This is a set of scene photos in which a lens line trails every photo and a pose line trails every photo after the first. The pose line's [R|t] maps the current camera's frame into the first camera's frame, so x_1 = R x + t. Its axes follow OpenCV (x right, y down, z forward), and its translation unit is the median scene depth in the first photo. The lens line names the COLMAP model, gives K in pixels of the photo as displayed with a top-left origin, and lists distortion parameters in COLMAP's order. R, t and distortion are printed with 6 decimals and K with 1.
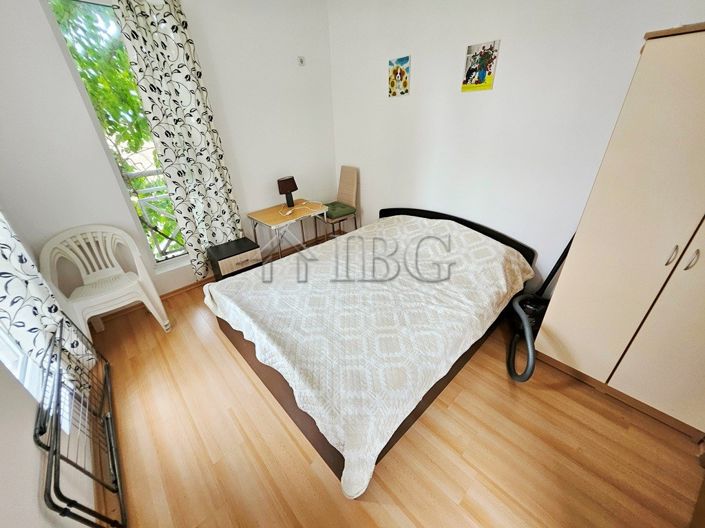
lens RADIAL K [[277.3, 0, 351.0], [0, 277.3, 261.2], [0, 0, 1]] dist [-0.001609, -0.001086]
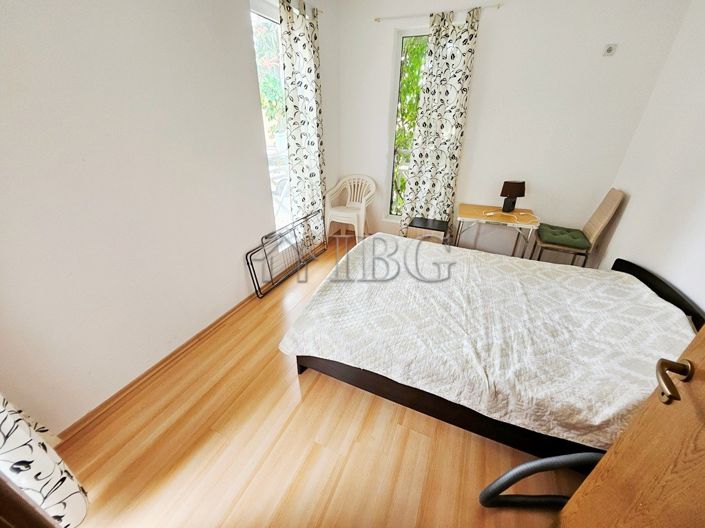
lens RADIAL K [[277.3, 0, 350.1], [0, 277.3, 262.5], [0, 0, 1]] dist [-0.001609, -0.001086]
pose [[0.393179, 0.459866, -0.796199, 0.533900], [-0.453506, 0.850273, 0.267148, -0.081545], [0.799839, 0.256044, 0.542862, 0.142770]]
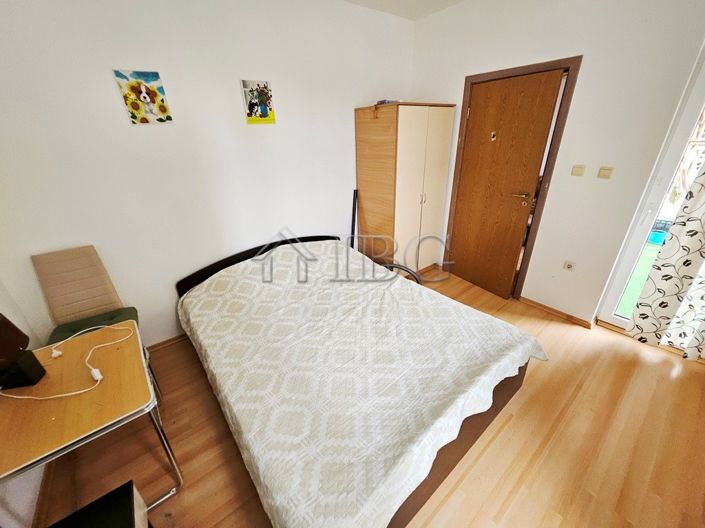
lens RADIAL K [[277.3, 0, 346.4], [0, 277.3, 262.9], [0, 0, 1]] dist [-0.001609, -0.001086]
pose [[0.086863, -0.391685, 0.915990, -0.607595], [0.500982, 0.811919, 0.299675, -0.300423], [-0.861088, 0.432864, 0.266753, 0.591718]]
